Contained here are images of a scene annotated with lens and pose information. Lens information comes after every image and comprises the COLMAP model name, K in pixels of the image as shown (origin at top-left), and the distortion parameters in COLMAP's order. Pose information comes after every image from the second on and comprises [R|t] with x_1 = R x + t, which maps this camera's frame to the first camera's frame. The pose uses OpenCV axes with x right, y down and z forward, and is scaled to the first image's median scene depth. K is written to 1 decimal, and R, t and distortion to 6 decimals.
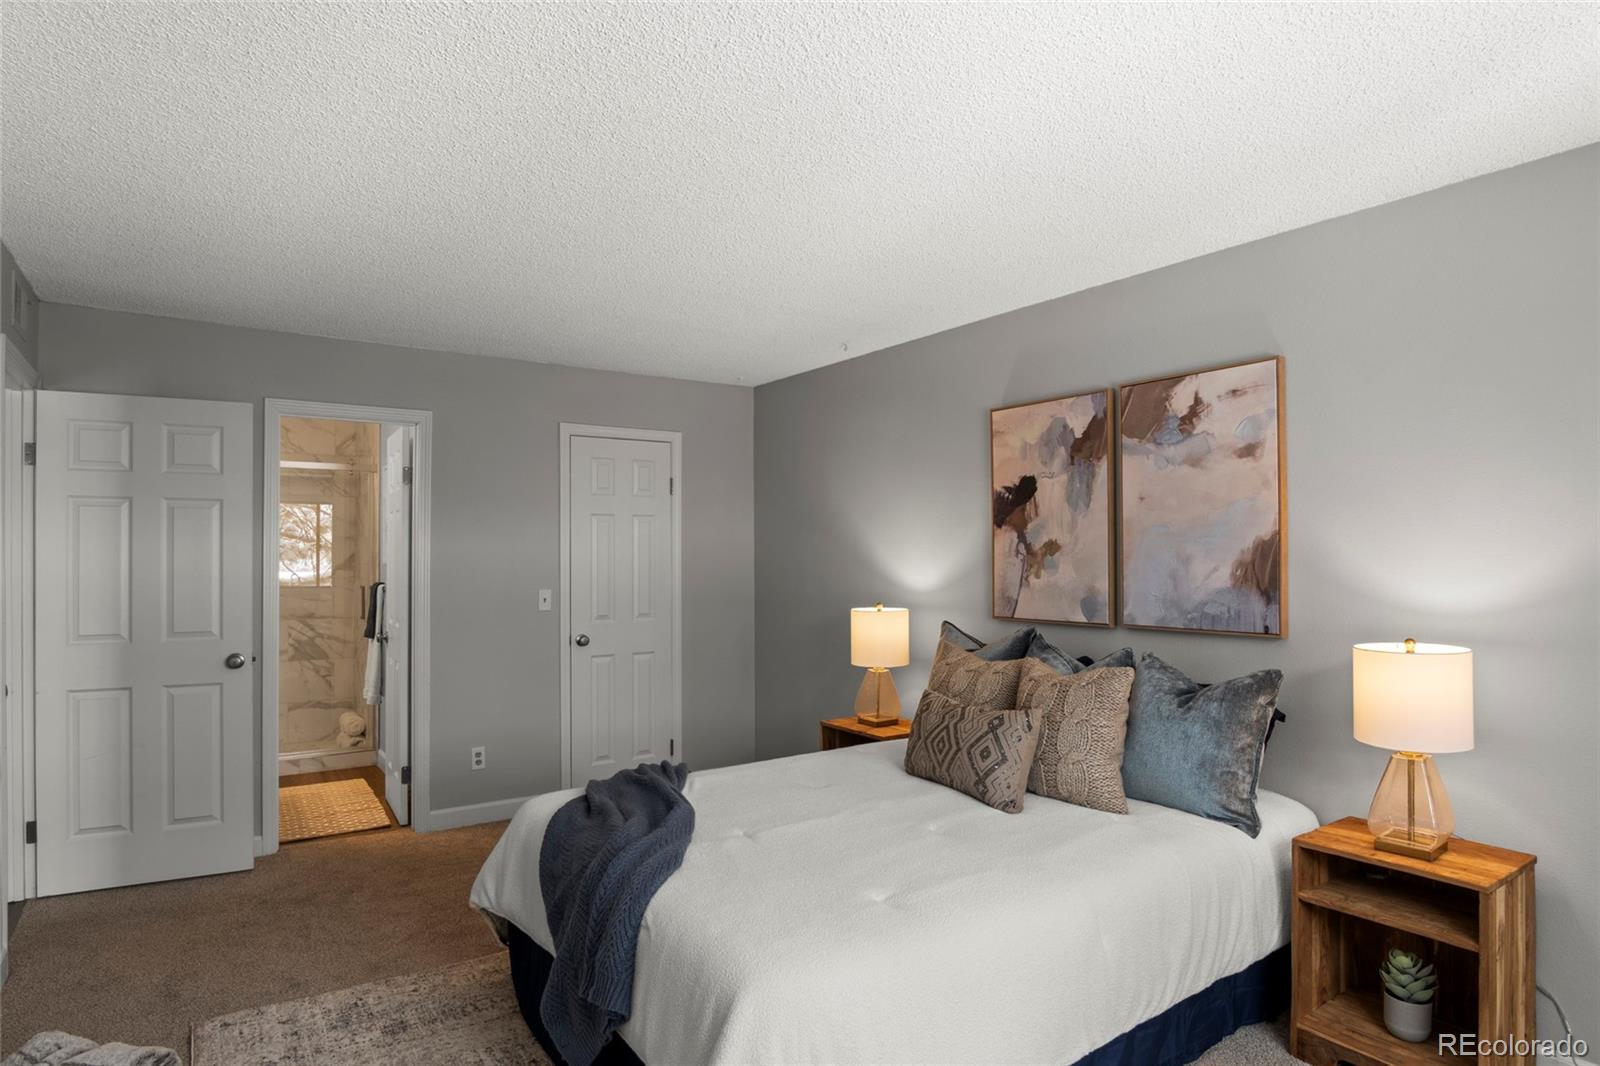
lens RADIAL K [[867.5, 0, 777.0], [0, 867.5, 545.0], [0, 0, 1]] dist [-0.030202, 0.007978]
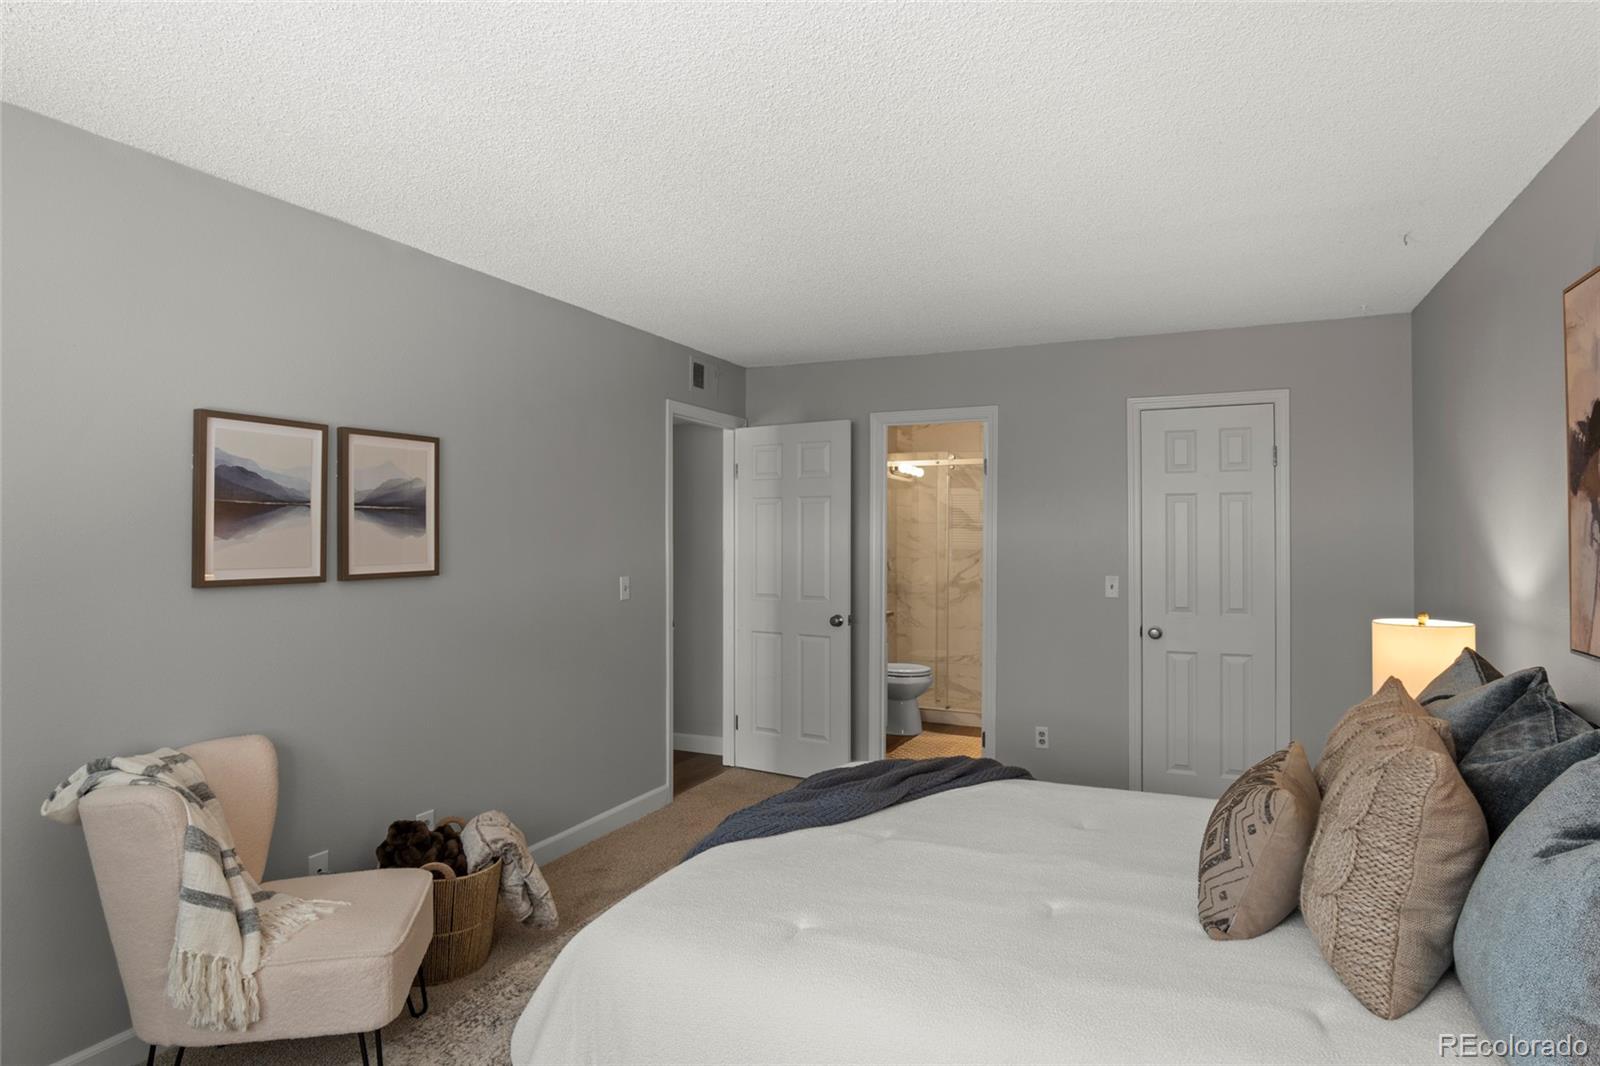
lens RADIAL K [[867.5, 0, 832.7], [0, 867.5, 530.3], [0, 0, 1]] dist [-0.030202, 0.007978]
pose [[0.543368, -0.005394, -0.839477, 0.486442], [0.006897, 0.999974, -0.001961, 0.001520], [0.839466, -0.004724, 0.543392, 0.298739]]
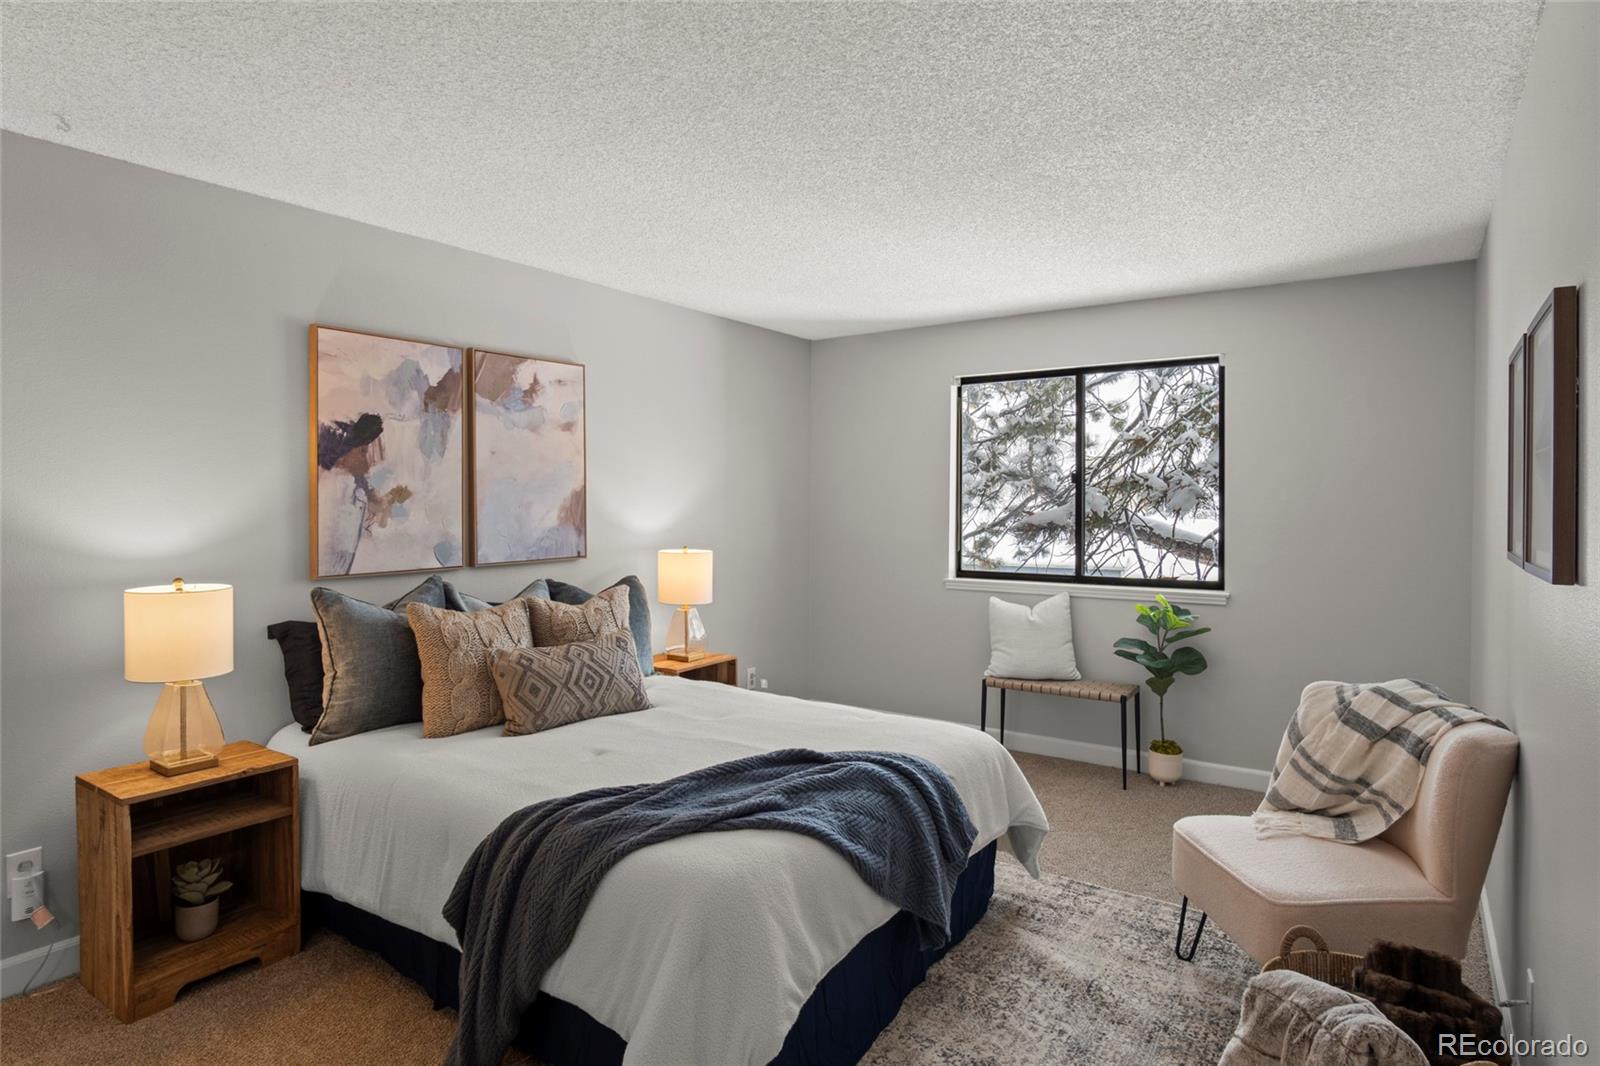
lens RADIAL K [[867.5, 0, 803.4], [0, 867.5, 509.3], [0, 0, 1]] dist [-0.030202, 0.007978]
pose [[-0.358199, -0.010571, 0.933585, -0.718535], [-0.010553, 0.999918, 0.007273, 0.007950], [-0.933586, -0.007247, -0.358281, 0.914062]]
